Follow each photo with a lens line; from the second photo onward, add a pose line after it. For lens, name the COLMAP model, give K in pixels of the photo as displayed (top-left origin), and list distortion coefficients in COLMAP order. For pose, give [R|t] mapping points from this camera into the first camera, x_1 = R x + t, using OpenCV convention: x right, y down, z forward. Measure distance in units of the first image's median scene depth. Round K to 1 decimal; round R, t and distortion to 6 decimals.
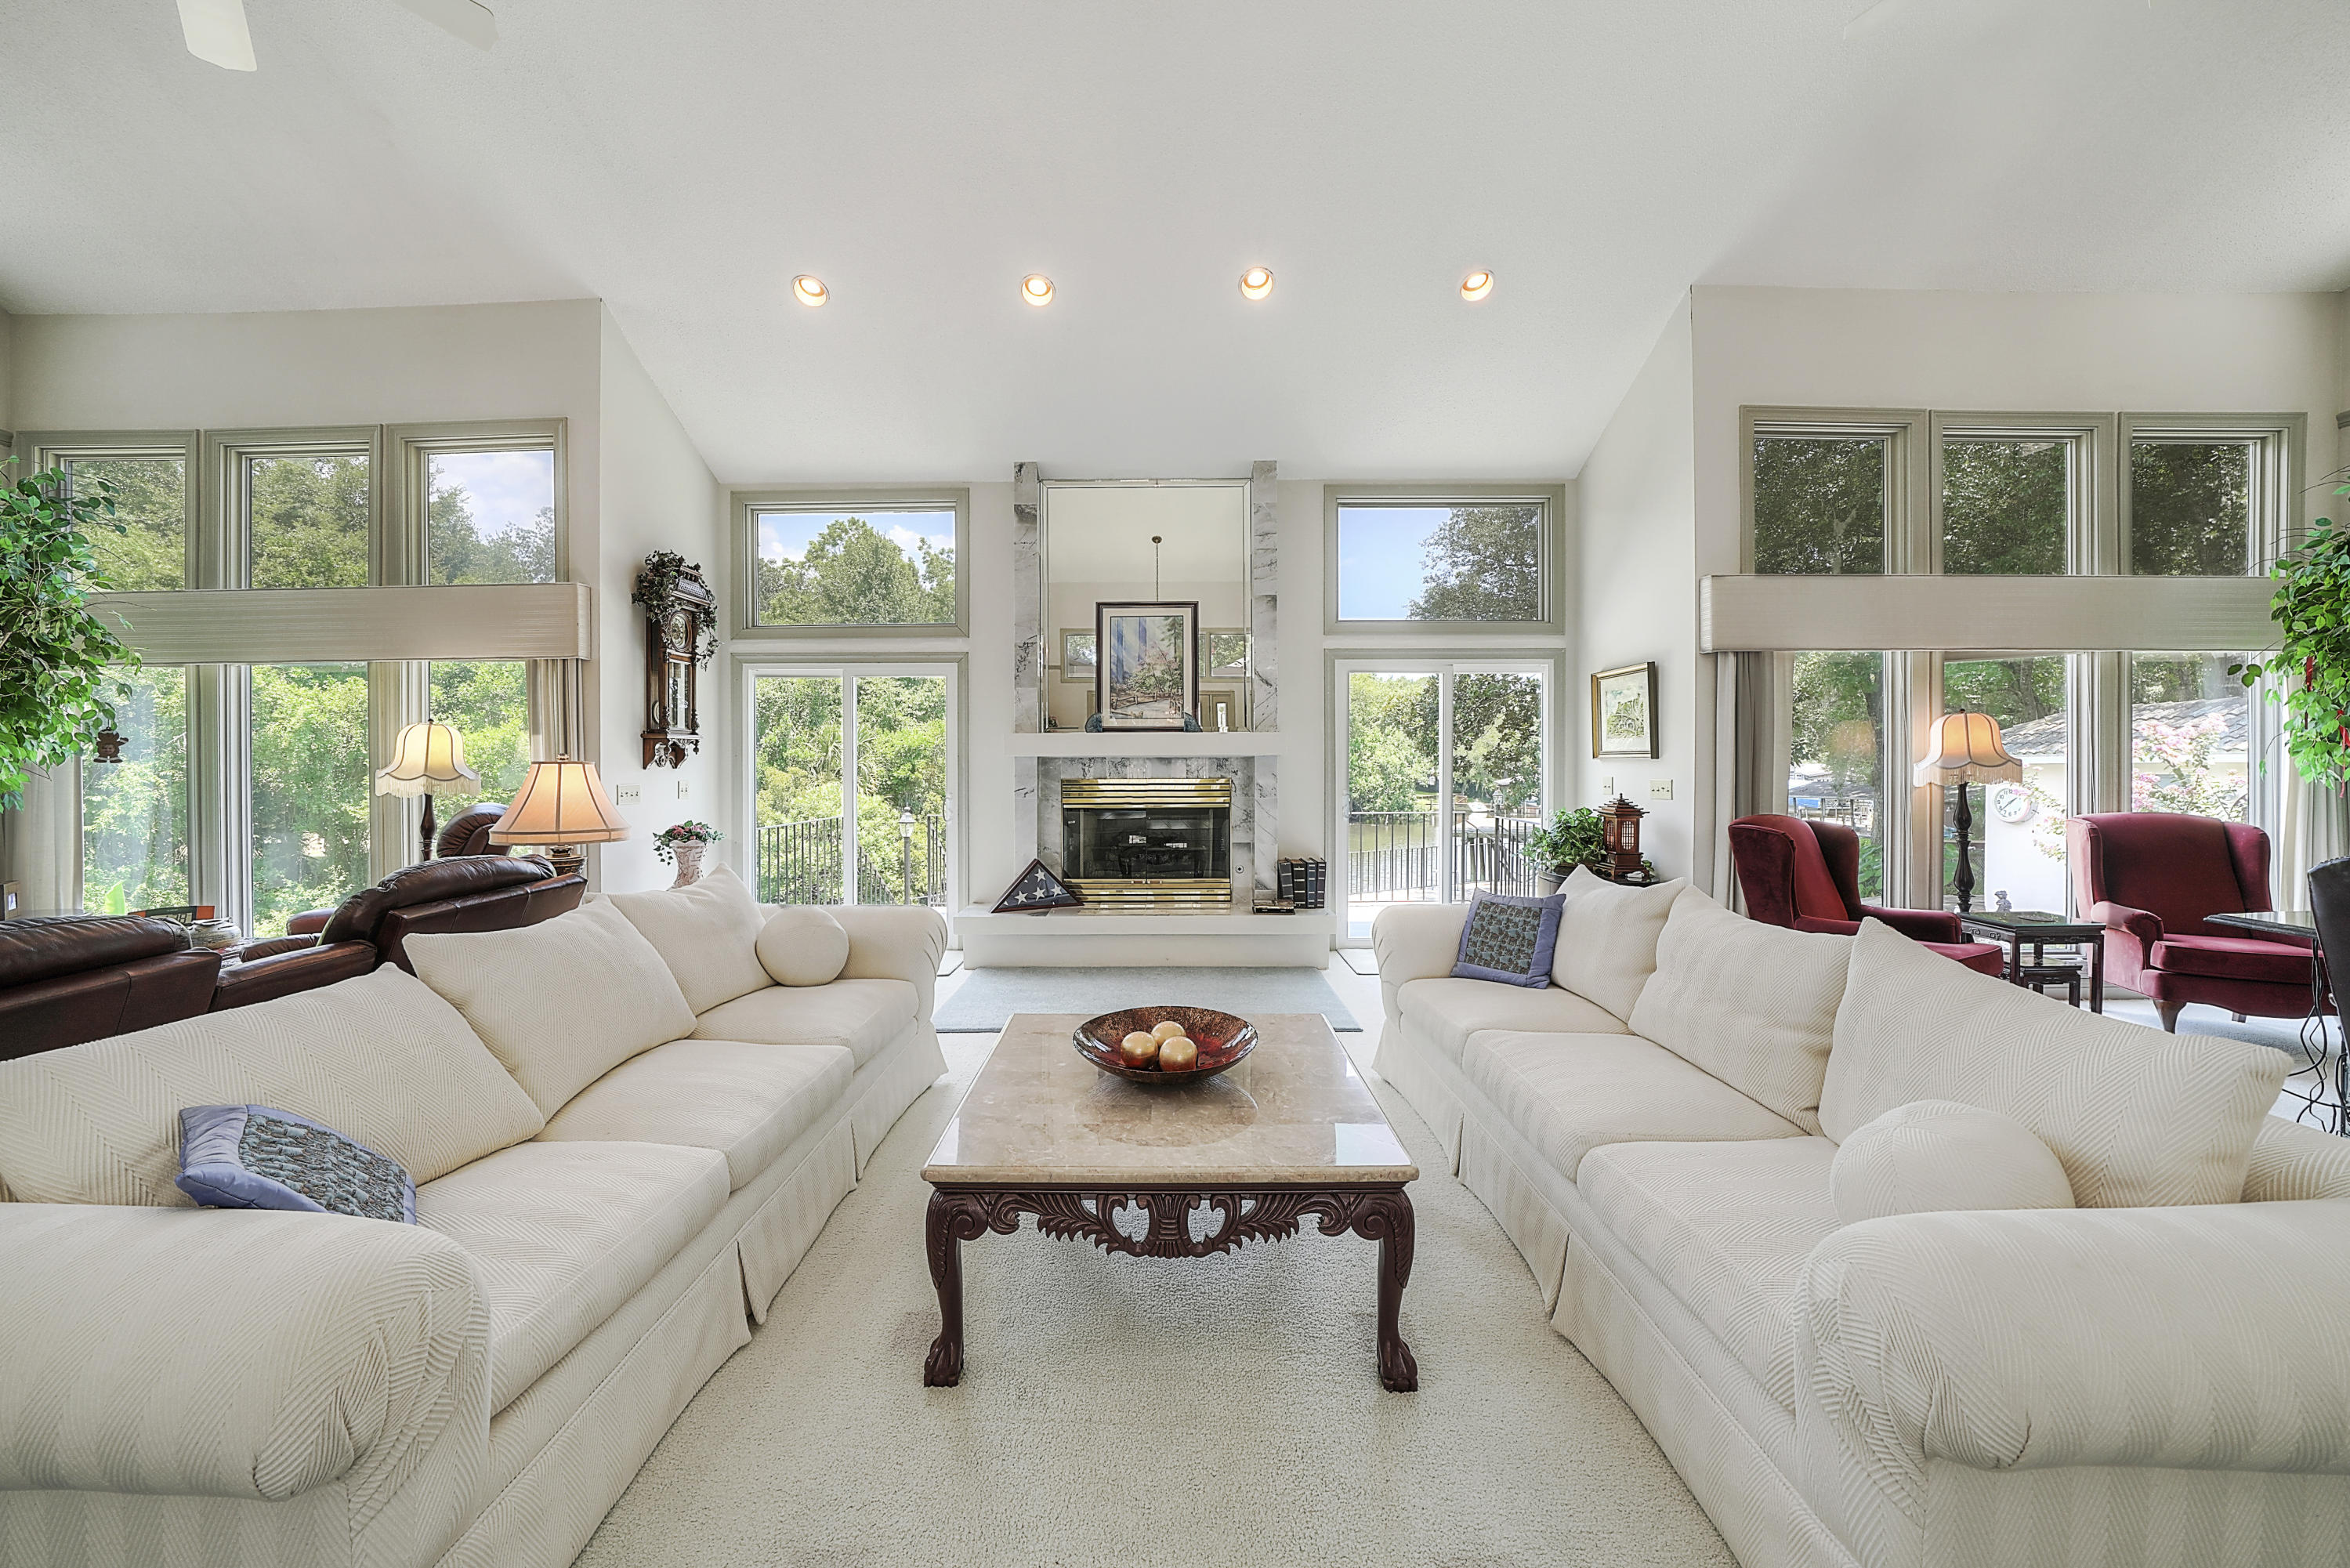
lens RADIAL K [[821.6, 0, 1140.1], [0, 821.6, 774.4], [0, 0, 1]] dist [-0.014613, -0.000085]
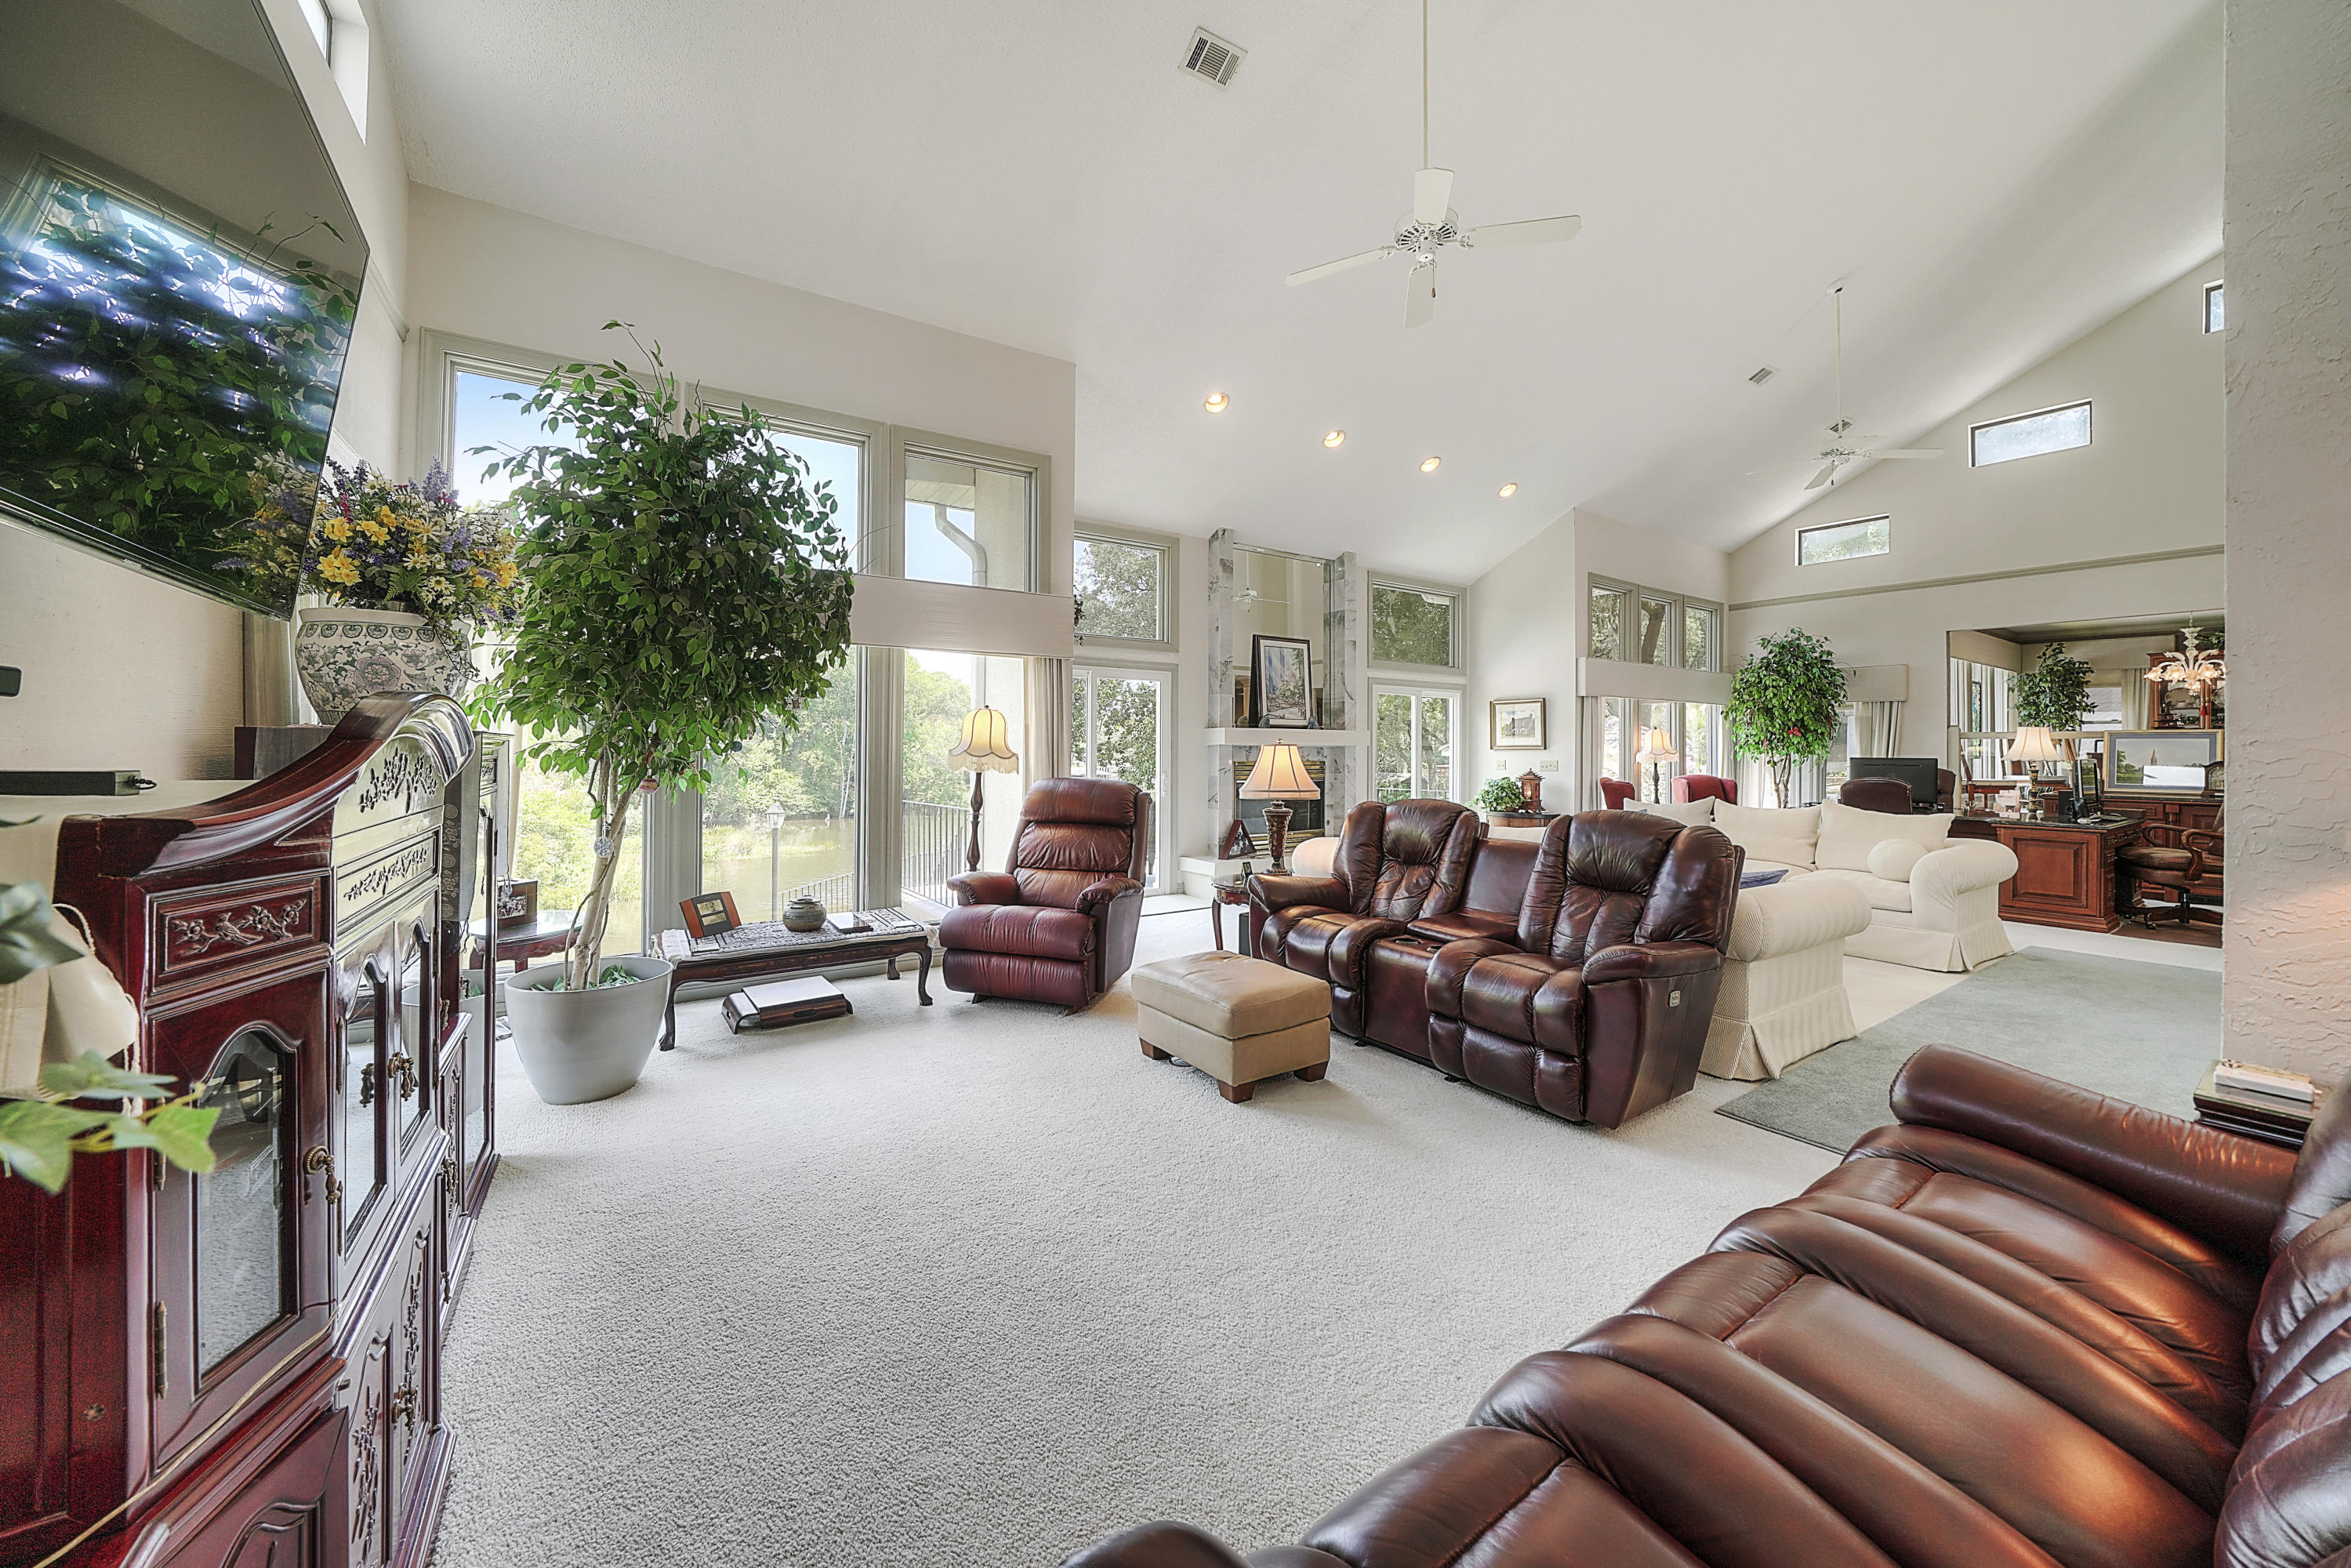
lens RADIAL K [[824.5, 0, 1179.2], [0, 824.5, 745.7], [0, 0, 1]] dist [-0.001551, -0.000102]
pose [[0.824453, 0.009141, 0.565857, -0.985564], [0.004592, 0.999729, -0.022841, 0.010493], [-0.565912, 0.021430, 0.824187, -0.075930]]
